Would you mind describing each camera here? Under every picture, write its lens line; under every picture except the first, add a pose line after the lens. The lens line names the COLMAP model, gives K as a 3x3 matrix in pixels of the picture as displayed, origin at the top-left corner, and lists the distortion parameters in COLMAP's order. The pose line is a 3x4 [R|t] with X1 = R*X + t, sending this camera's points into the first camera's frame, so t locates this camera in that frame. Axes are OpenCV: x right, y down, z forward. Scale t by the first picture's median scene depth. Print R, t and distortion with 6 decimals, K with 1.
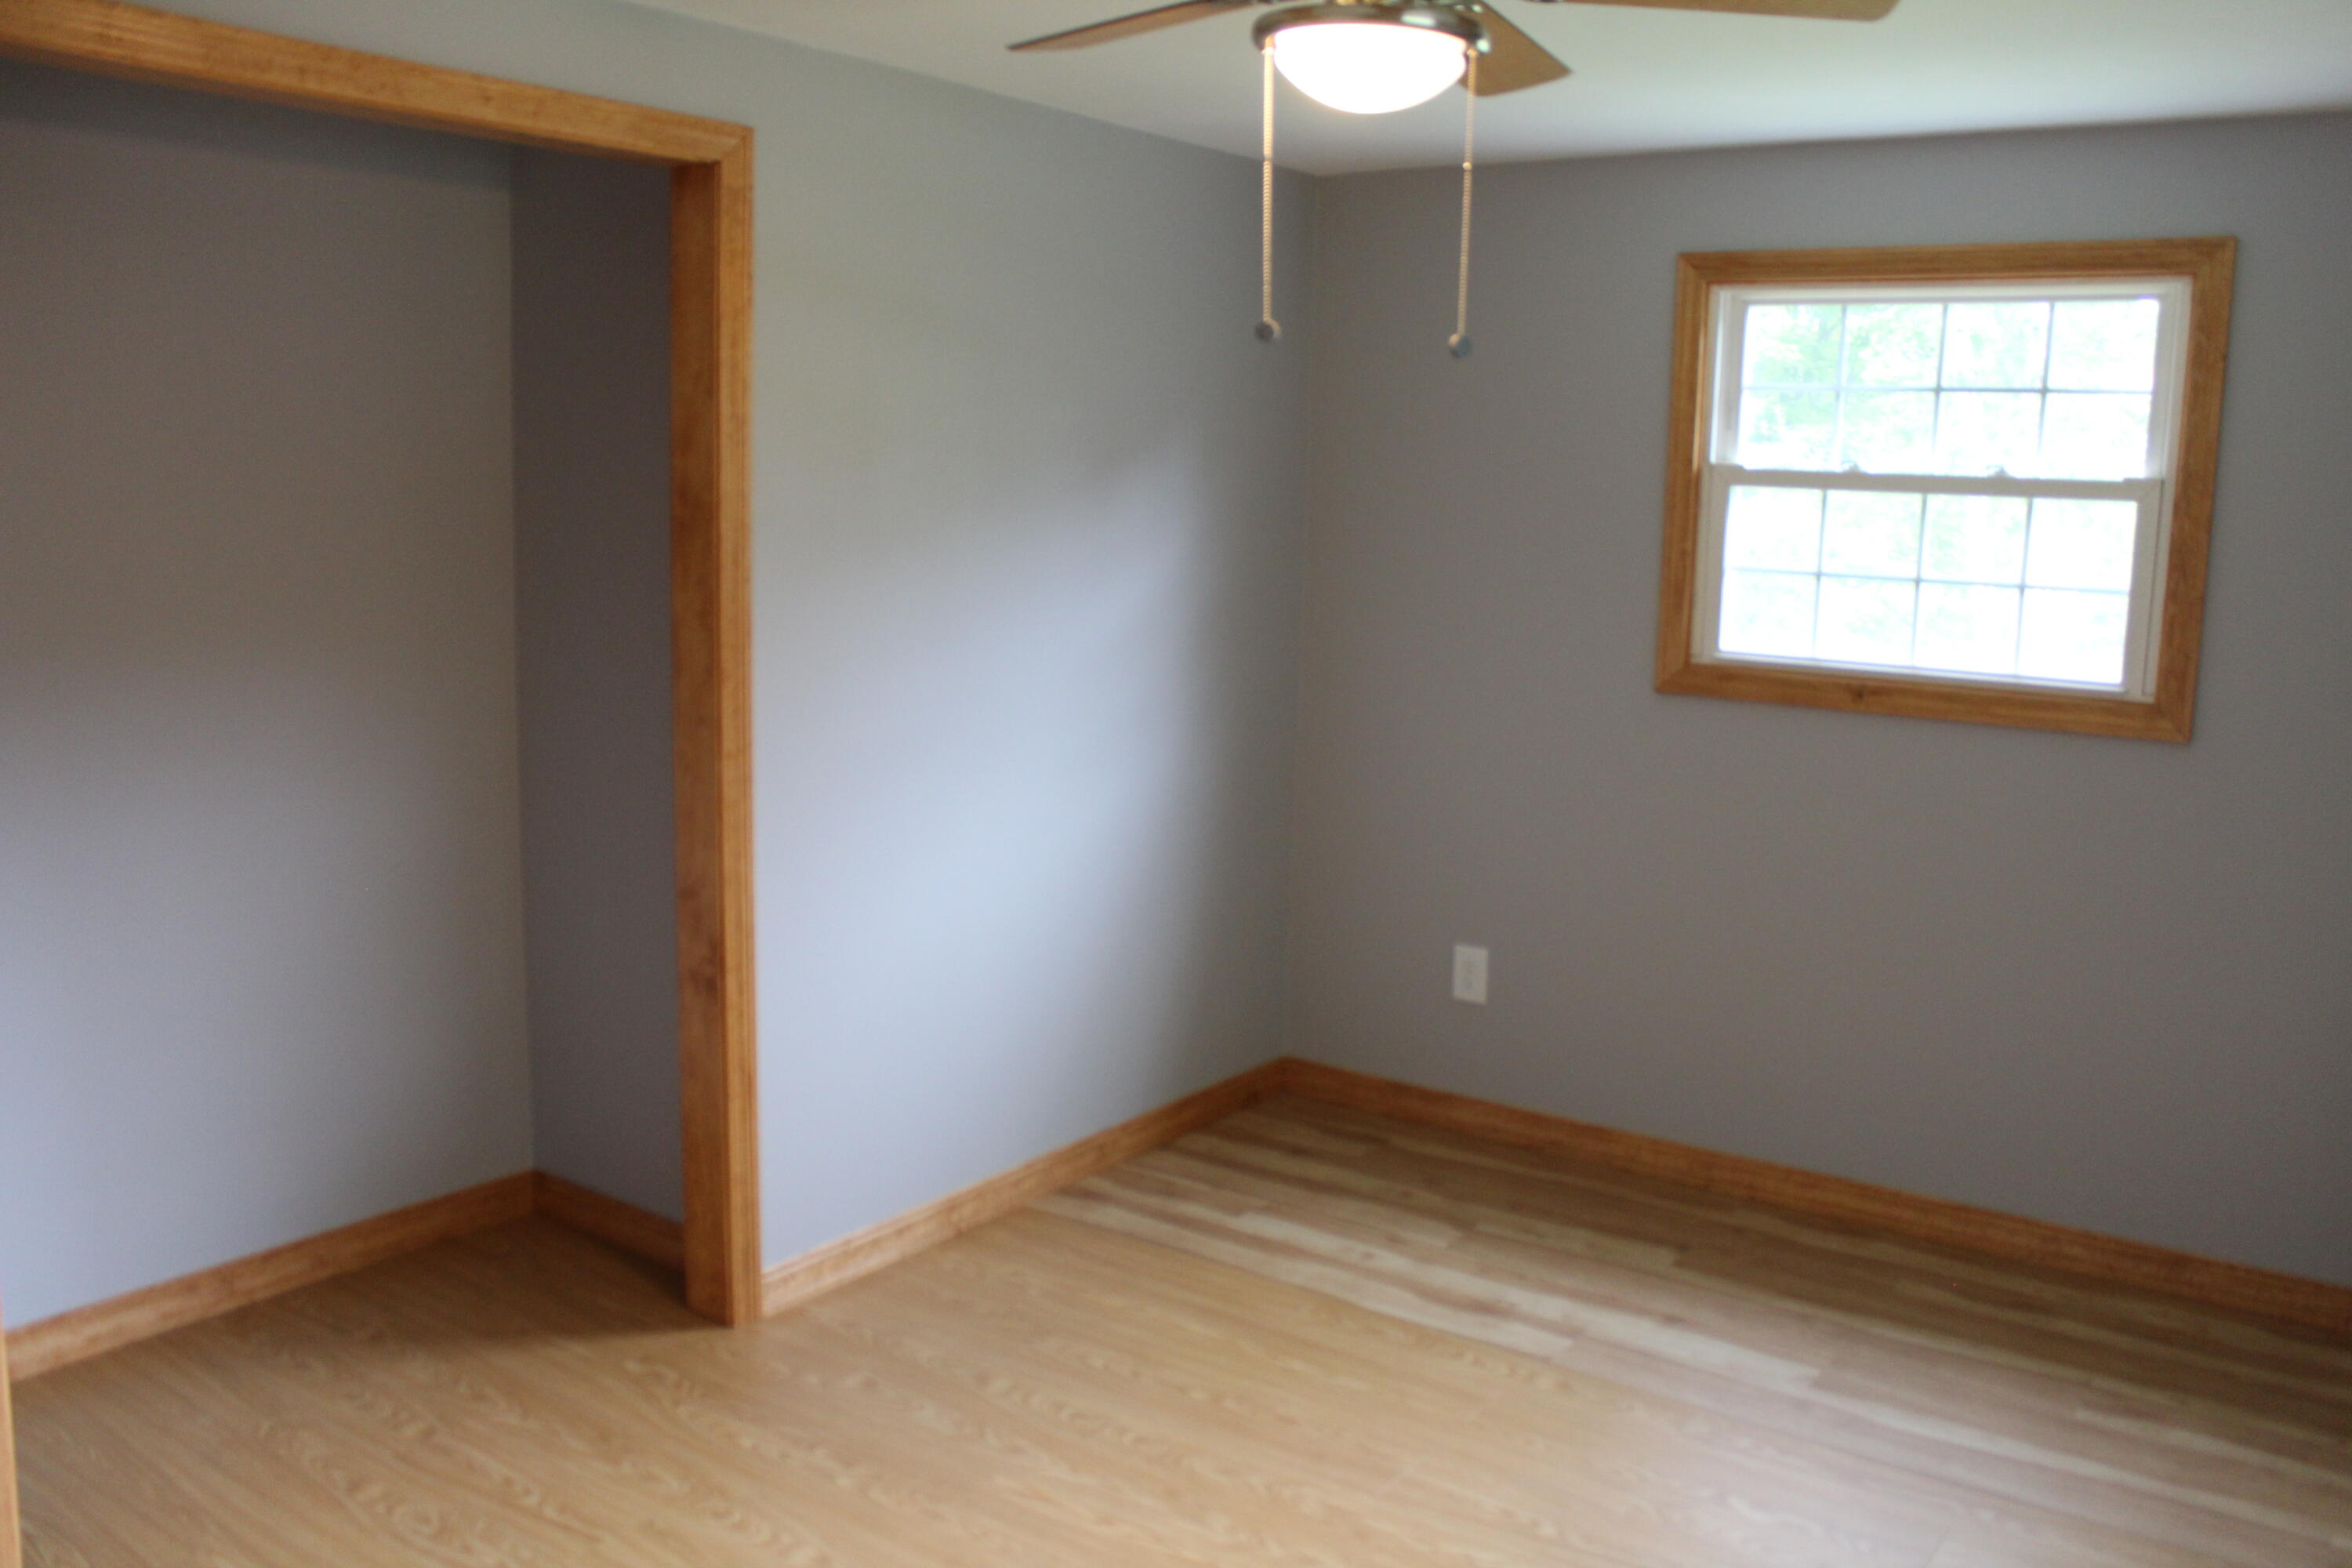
lens RADIAL K [[1942.8, 0, 1176.0], [0, 1942.8, 784.0], [0, 0, 1]] dist [-0.167518, 0.150383]
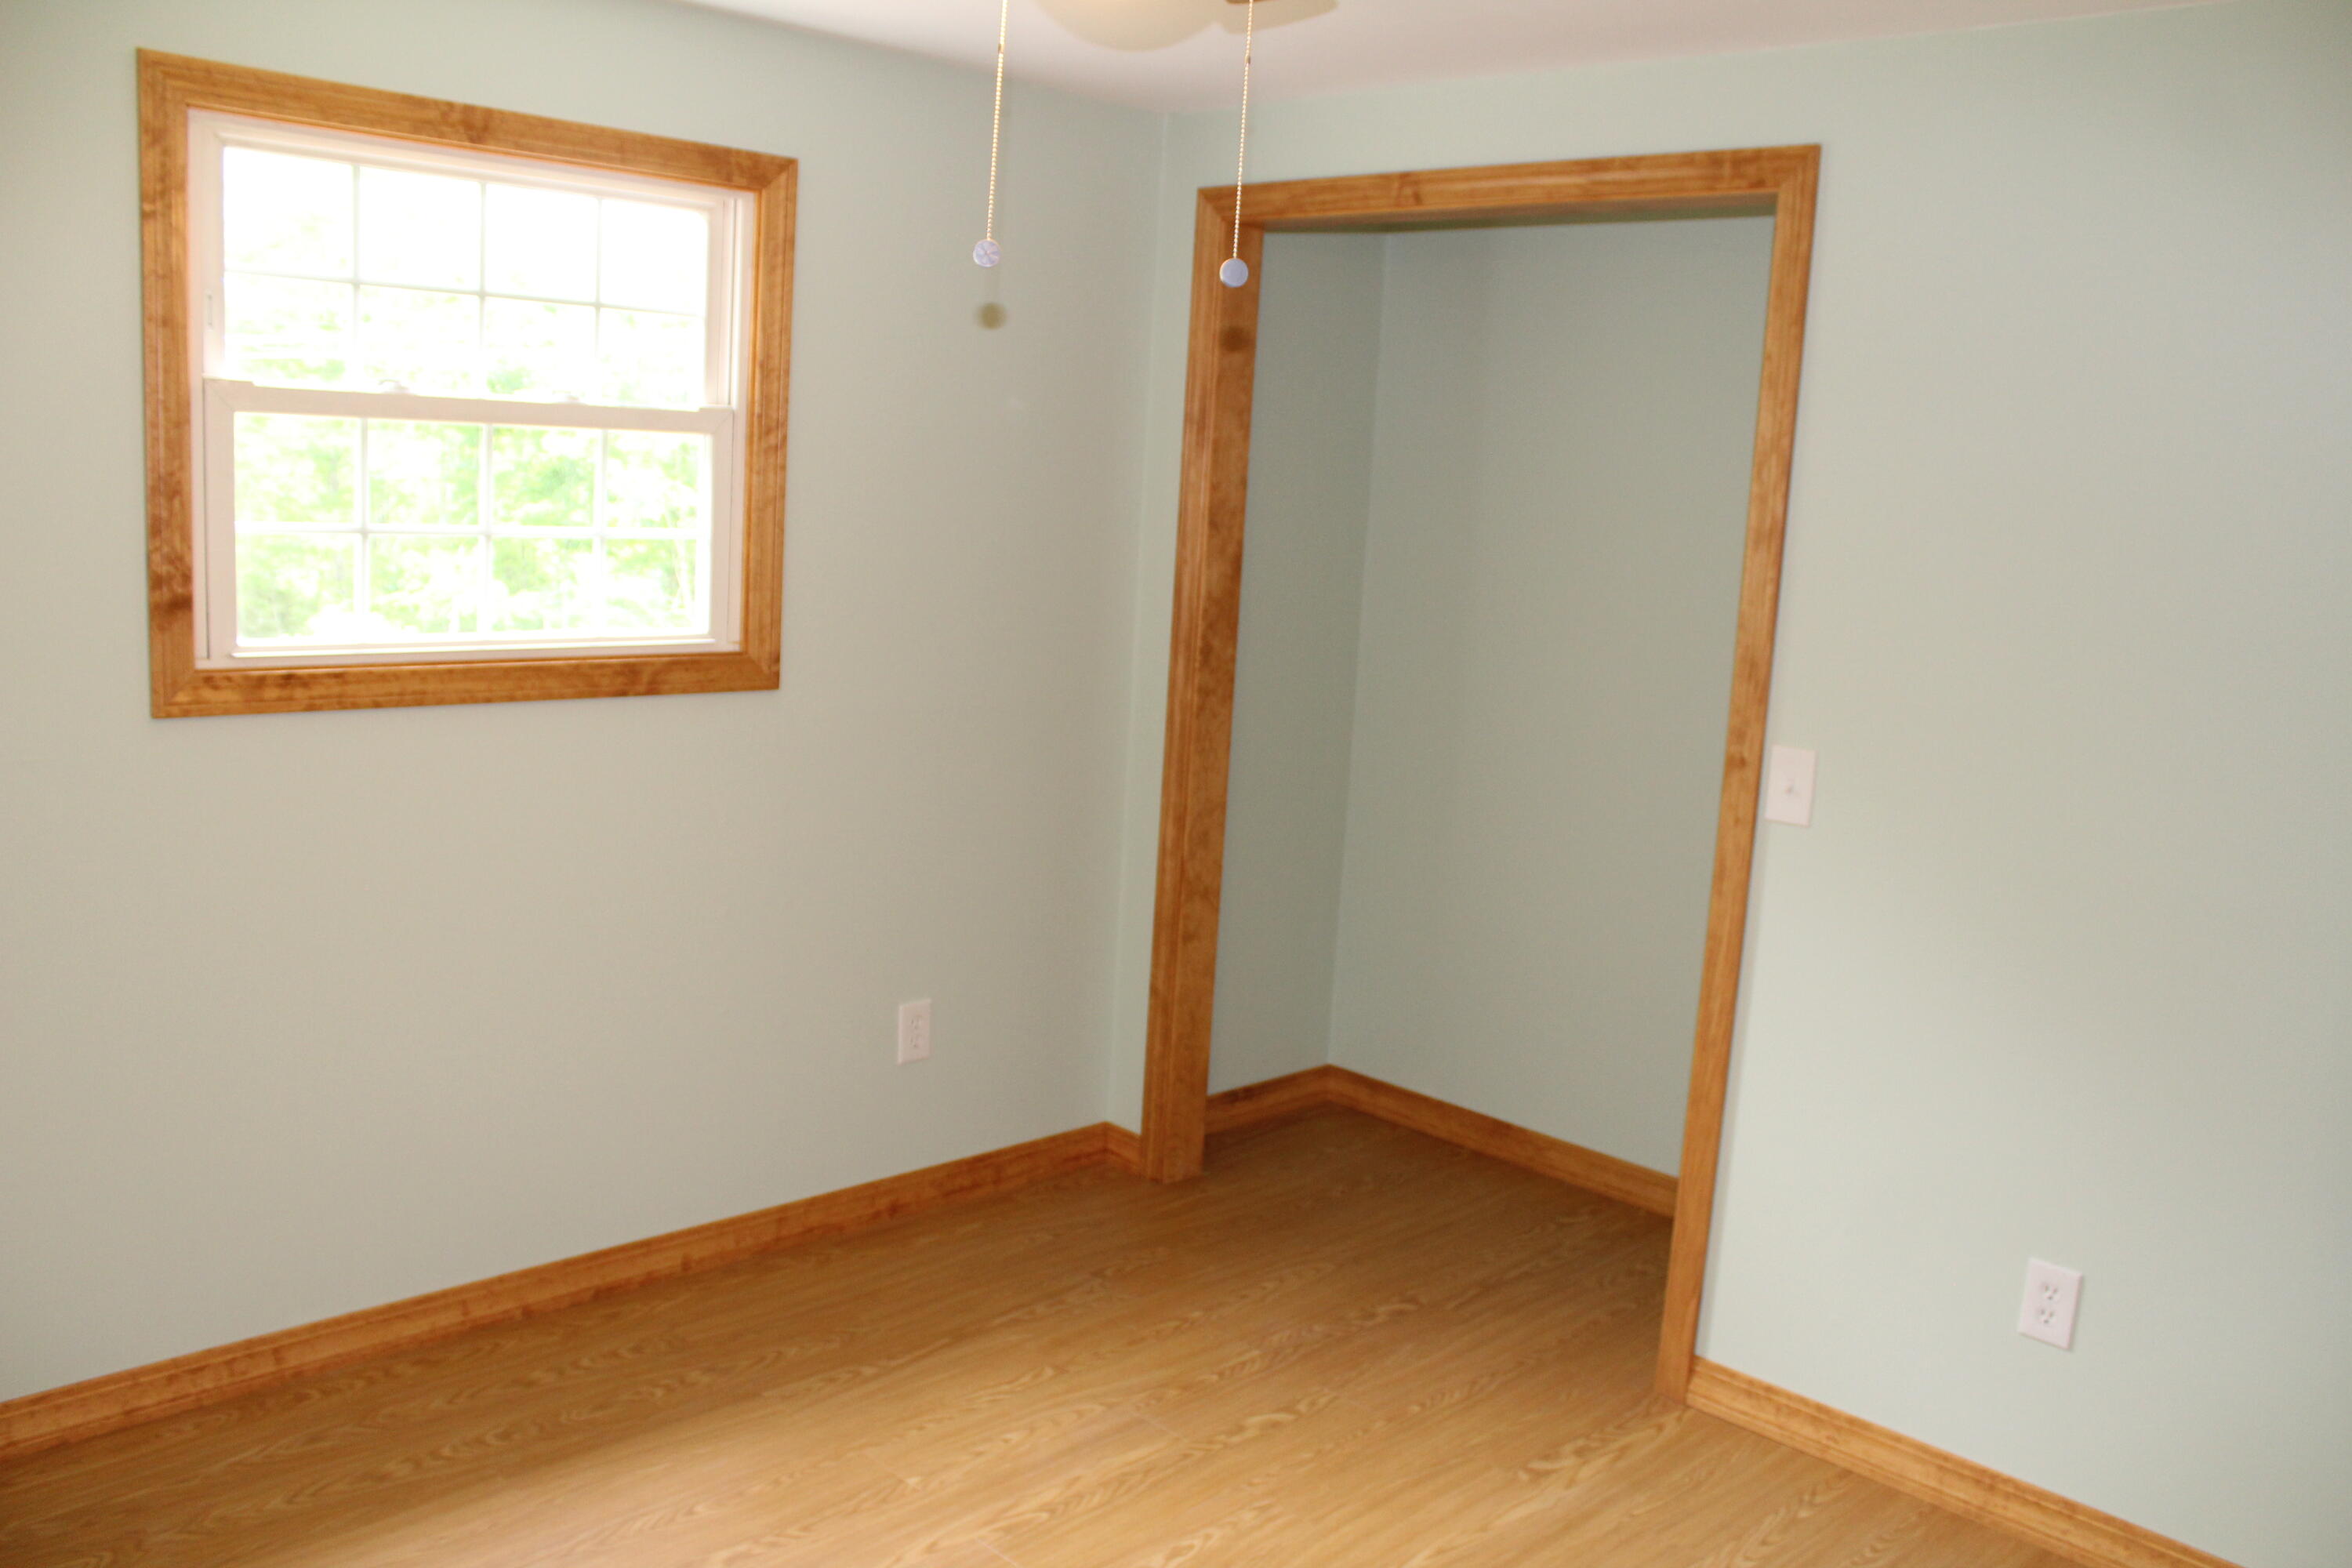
lens RADIAL K [[1942.8, 0, 1176.0], [0, 1942.8, 784.0], [0, 0, 1]] dist [-0.167518, 0.150383]
pose [[0.161735, -0.171556, 0.971808, -0.377752], [0.106083, 0.982089, 0.155716, -0.101867], [-0.981116, 0.077908, 0.177038, 0.609485]]
